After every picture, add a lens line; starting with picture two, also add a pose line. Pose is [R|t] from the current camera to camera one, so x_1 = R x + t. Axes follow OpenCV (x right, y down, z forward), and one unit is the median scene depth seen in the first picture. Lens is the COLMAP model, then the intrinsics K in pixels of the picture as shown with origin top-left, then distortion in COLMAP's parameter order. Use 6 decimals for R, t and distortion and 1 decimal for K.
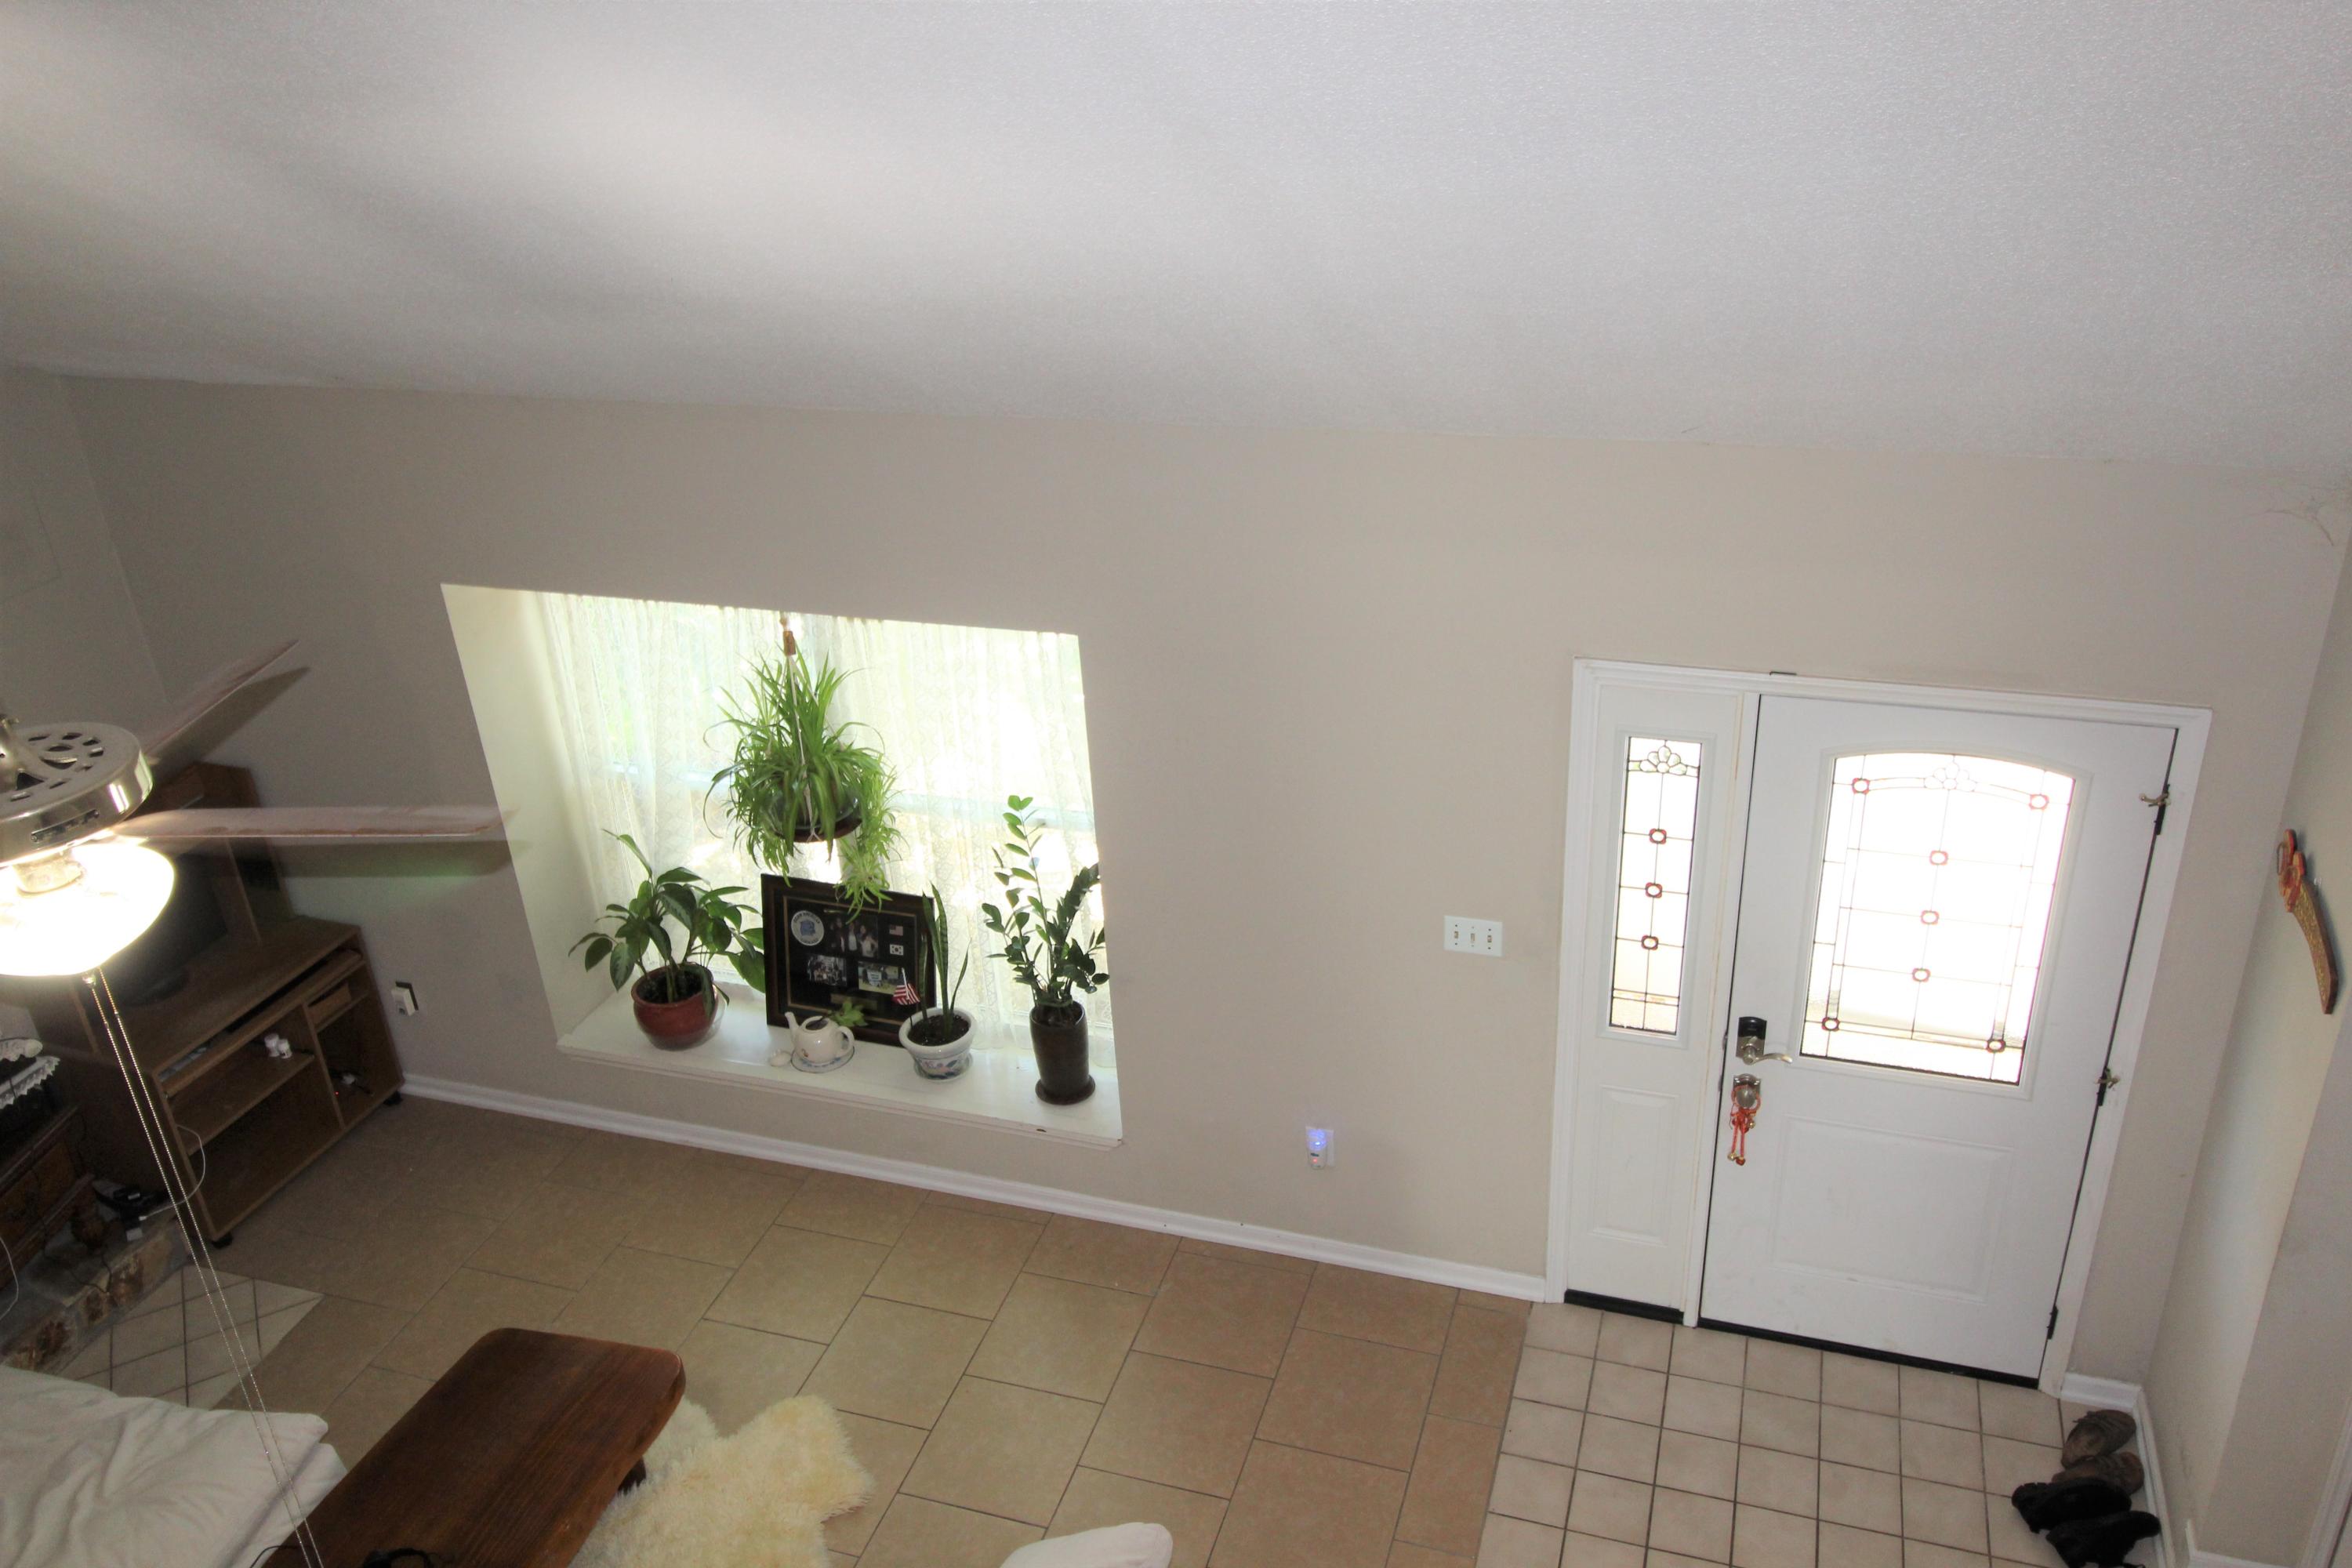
lens RADIAL K [[1872.6, 0, 1170.8], [0, 1872.6, 771.4], [0, 0, 1]] dist [0.014644, -0.009673]
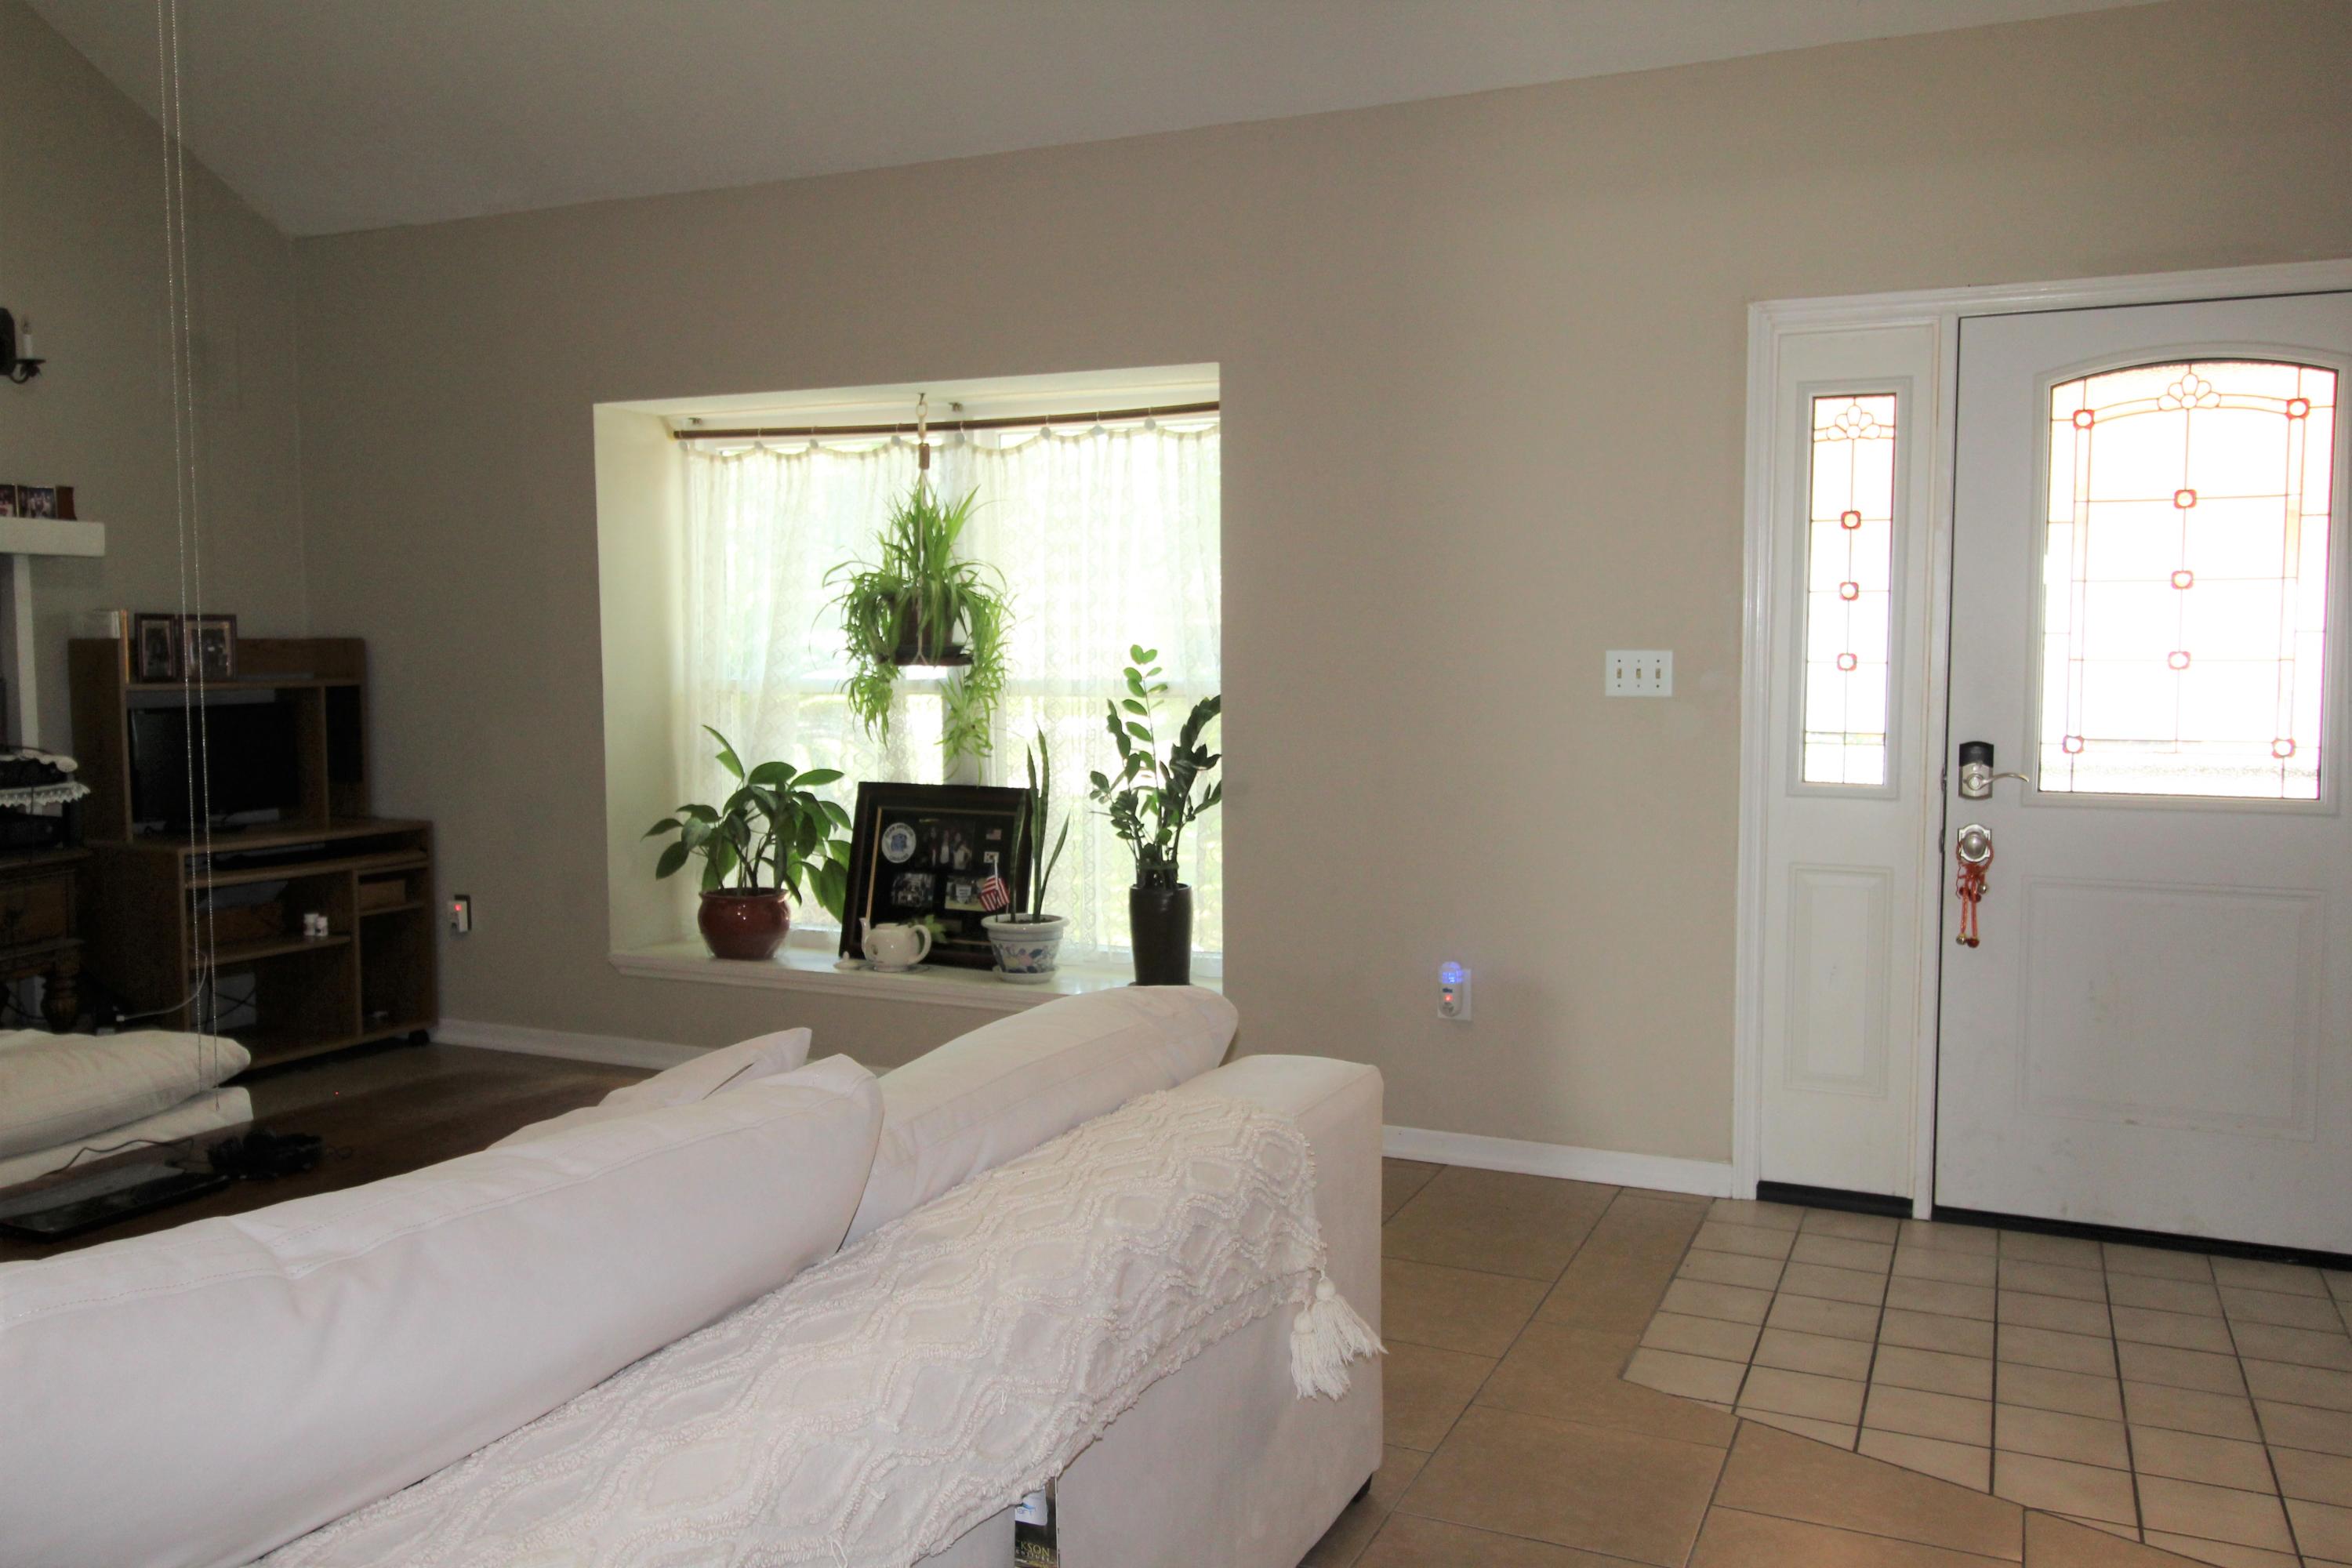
lens RADIAL K [[1872.6, 0, 1170.8], [0, 1872.6, 771.4], [0, 0, 1]] dist [0.014644, -0.009673]
pose [[0.992744, 0.061314, -0.103437, 0.032621], [-0.096813, 0.917761, -0.385152, 0.425072], [0.071315, 0.392371, 0.917038, 0.172662]]
